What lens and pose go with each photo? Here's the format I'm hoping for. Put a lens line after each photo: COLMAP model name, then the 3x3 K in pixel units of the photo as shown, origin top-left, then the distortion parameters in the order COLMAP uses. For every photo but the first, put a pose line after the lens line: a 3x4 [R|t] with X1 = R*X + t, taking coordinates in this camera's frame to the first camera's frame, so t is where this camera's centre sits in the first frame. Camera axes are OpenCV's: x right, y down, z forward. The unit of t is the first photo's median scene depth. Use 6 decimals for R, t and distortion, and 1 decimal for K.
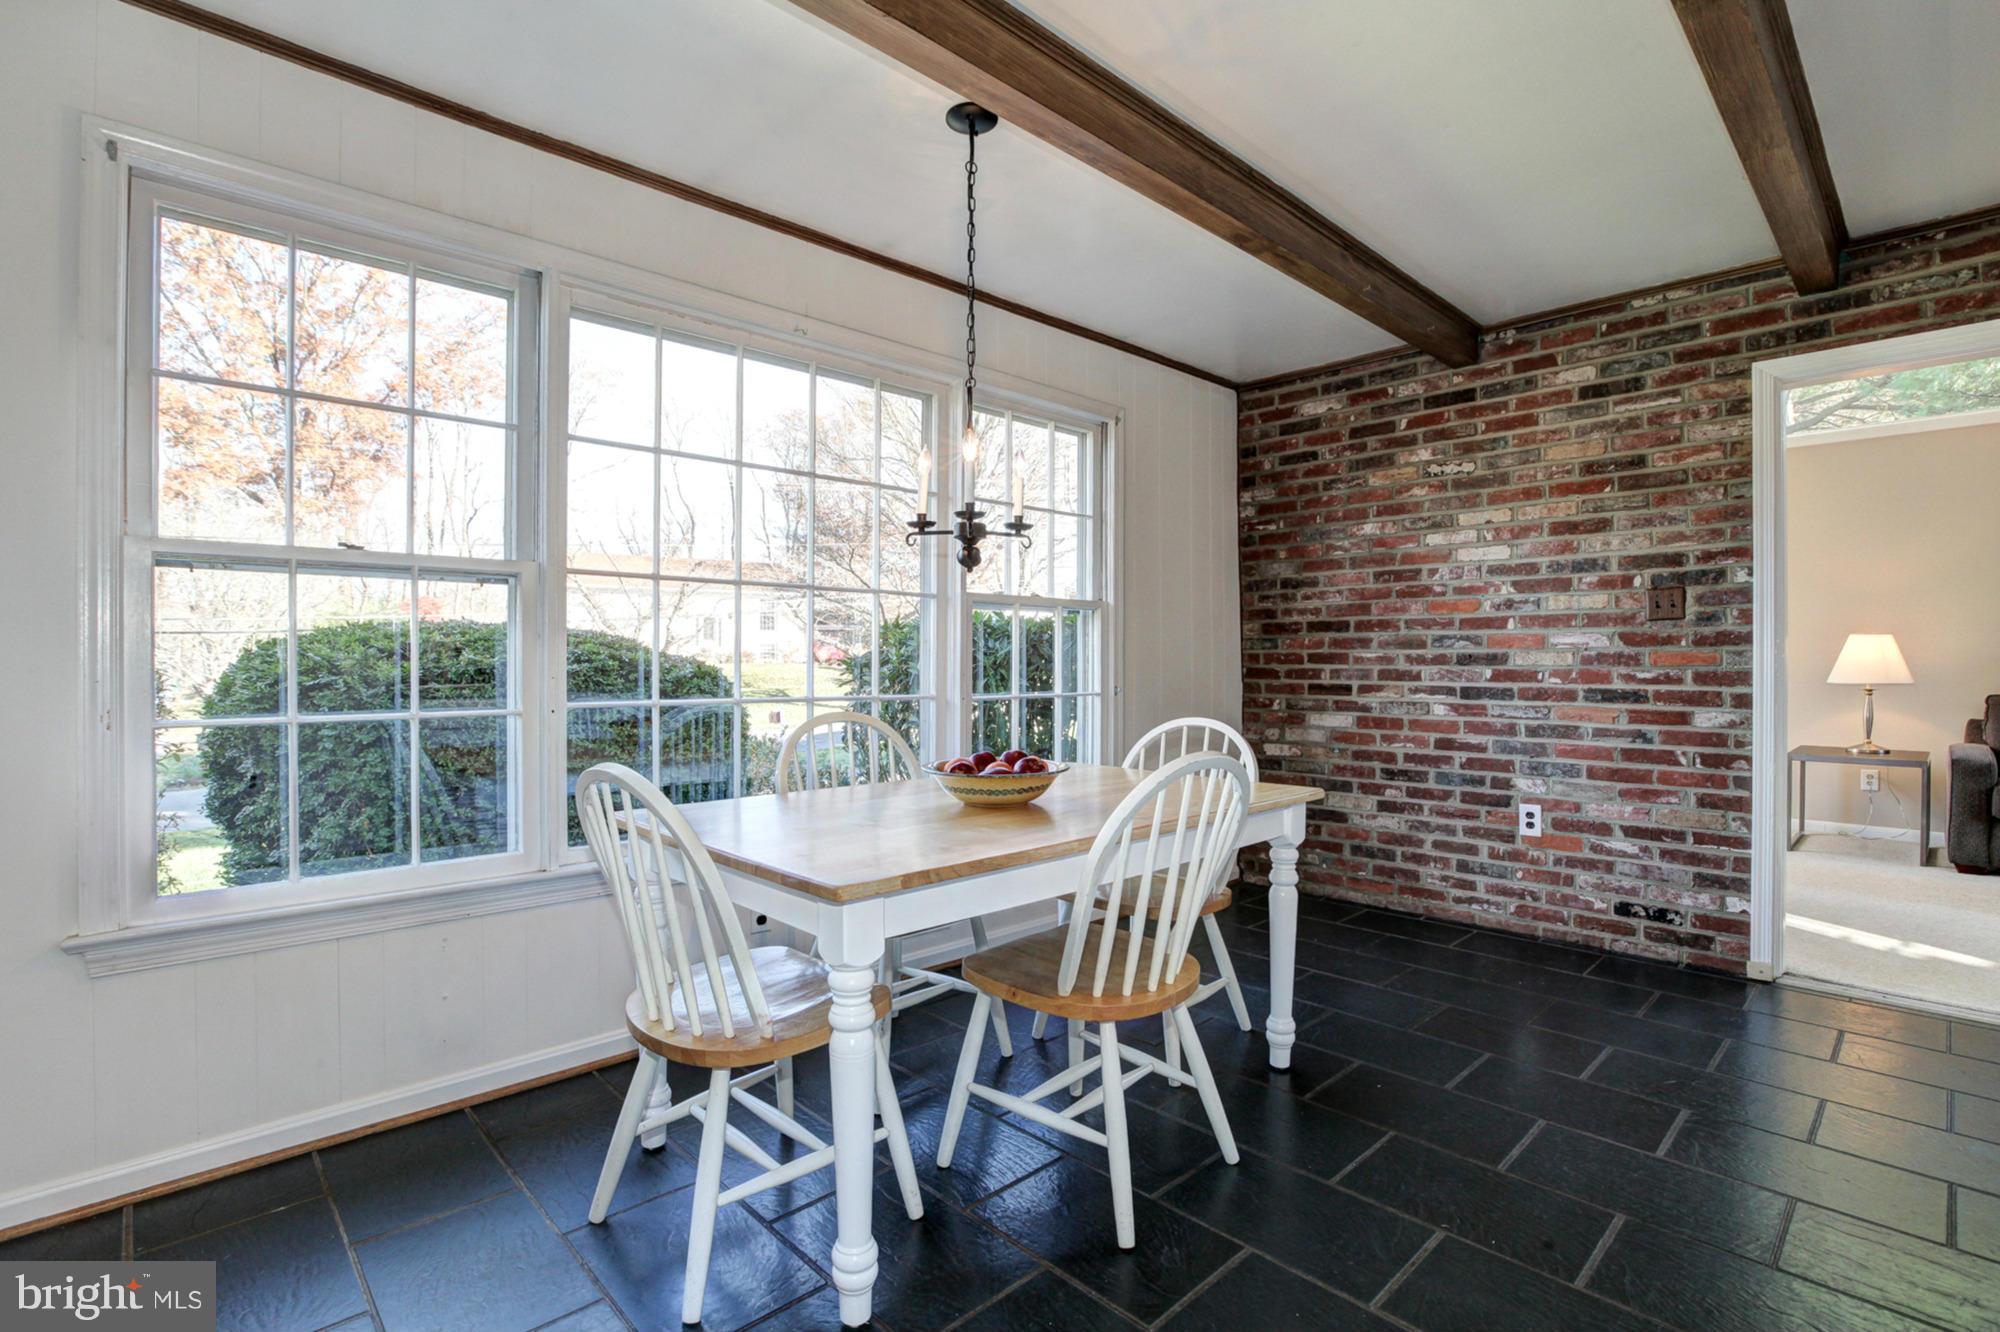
lens RADIAL K [[920.5, 0, 1010.2], [0, 920.5, 656.2], [0, 0, 1]] dist [-0.028731, 0.004647]
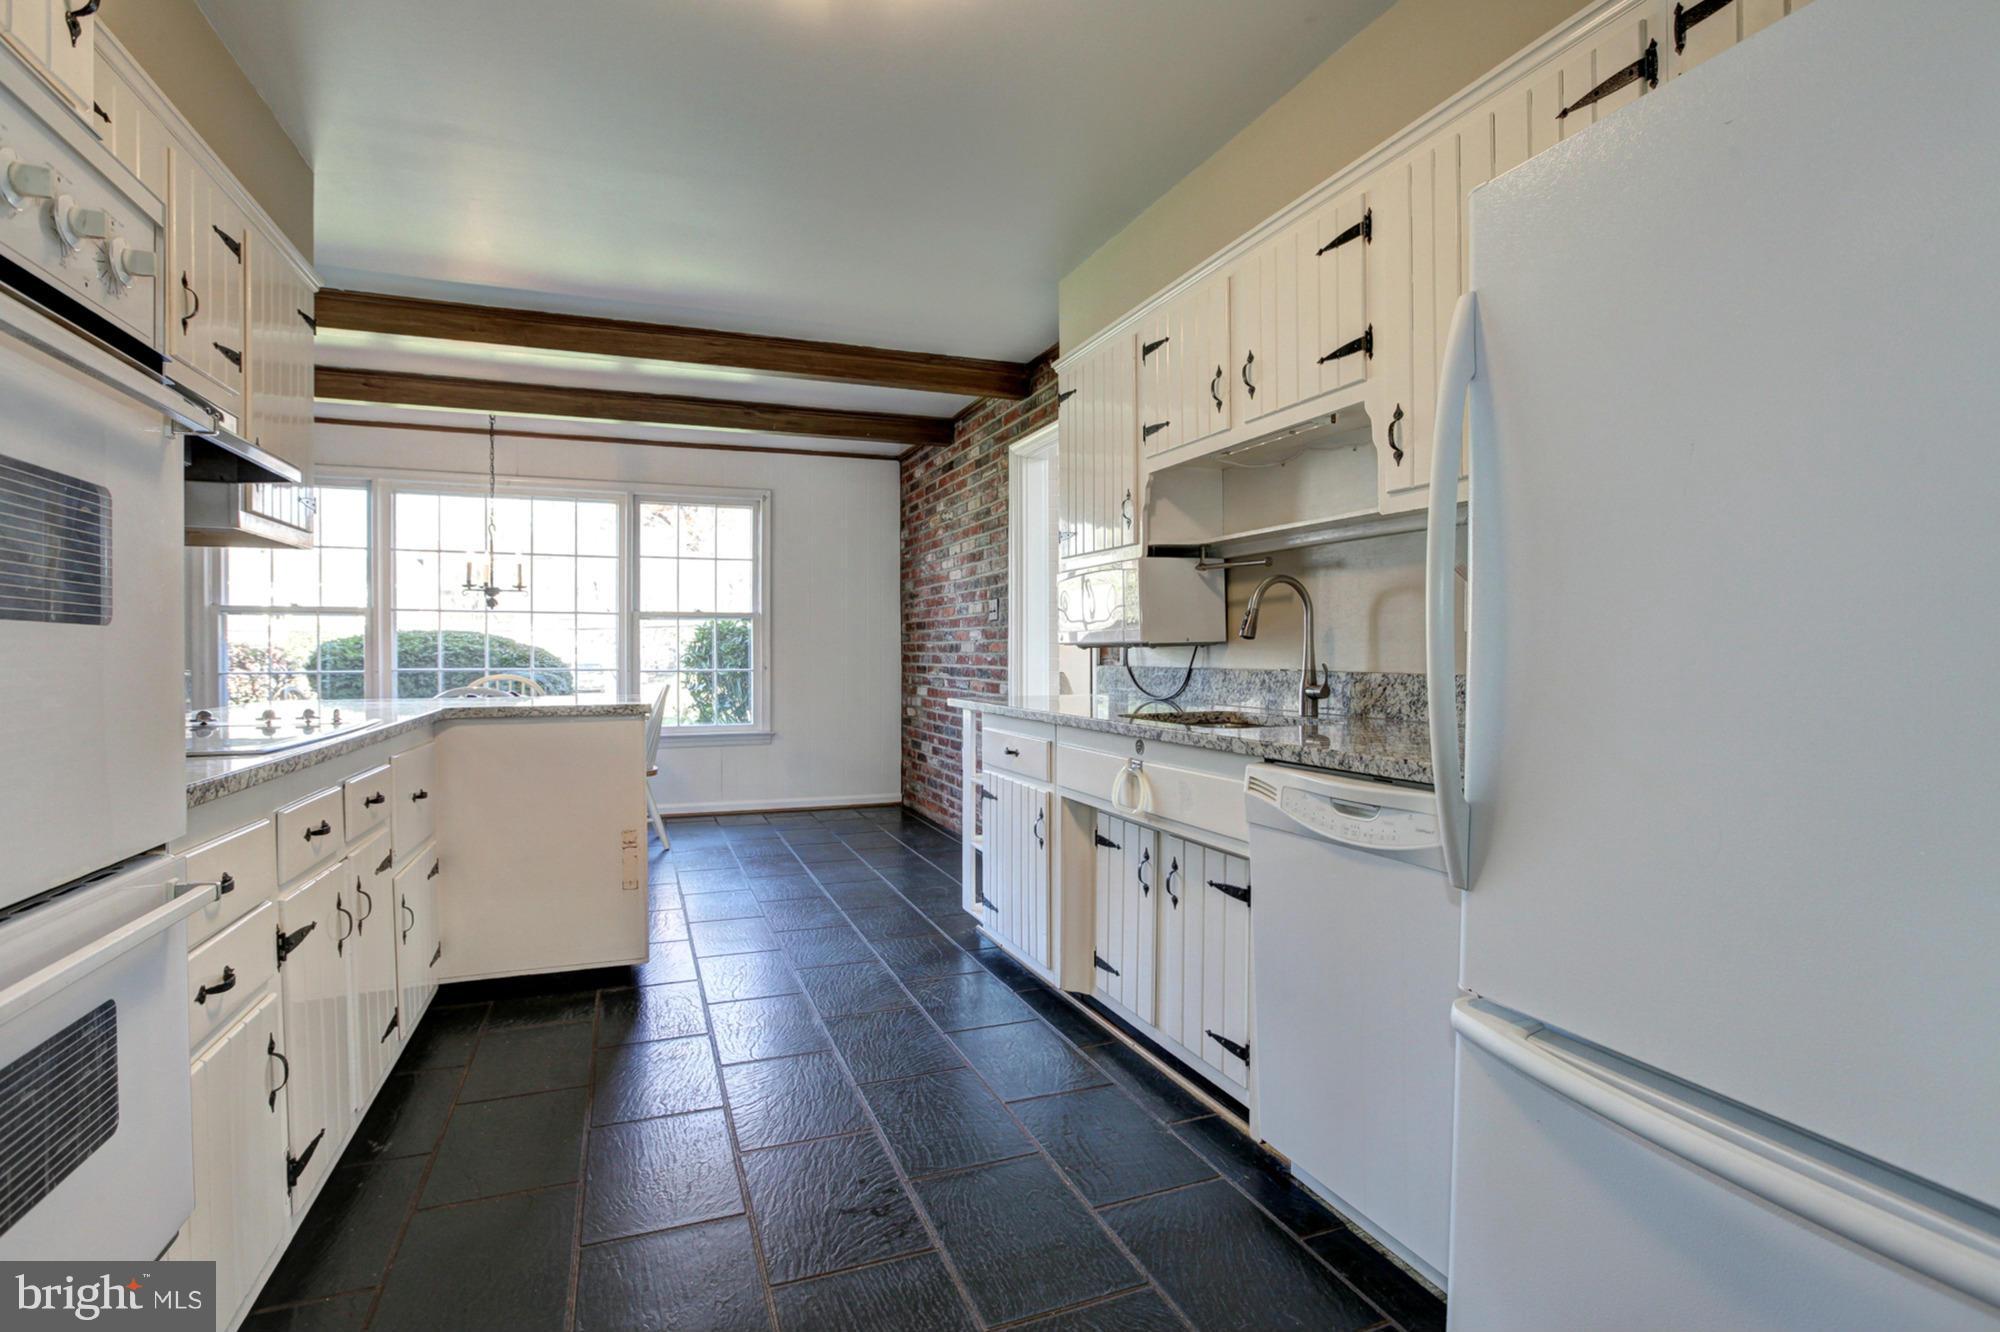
lens RADIAL K [[920.5, 0, 994.5], [0, 920.5, 665.7], [0, 0, 1]] dist [-0.028731, 0.004647]
pose [[0.927229, 0.003458, -0.374478, 1.508881], [0.003688, 0.999825, 0.018367, 0.006147], [0.374476, -0.018411, 0.927054, -0.448111]]
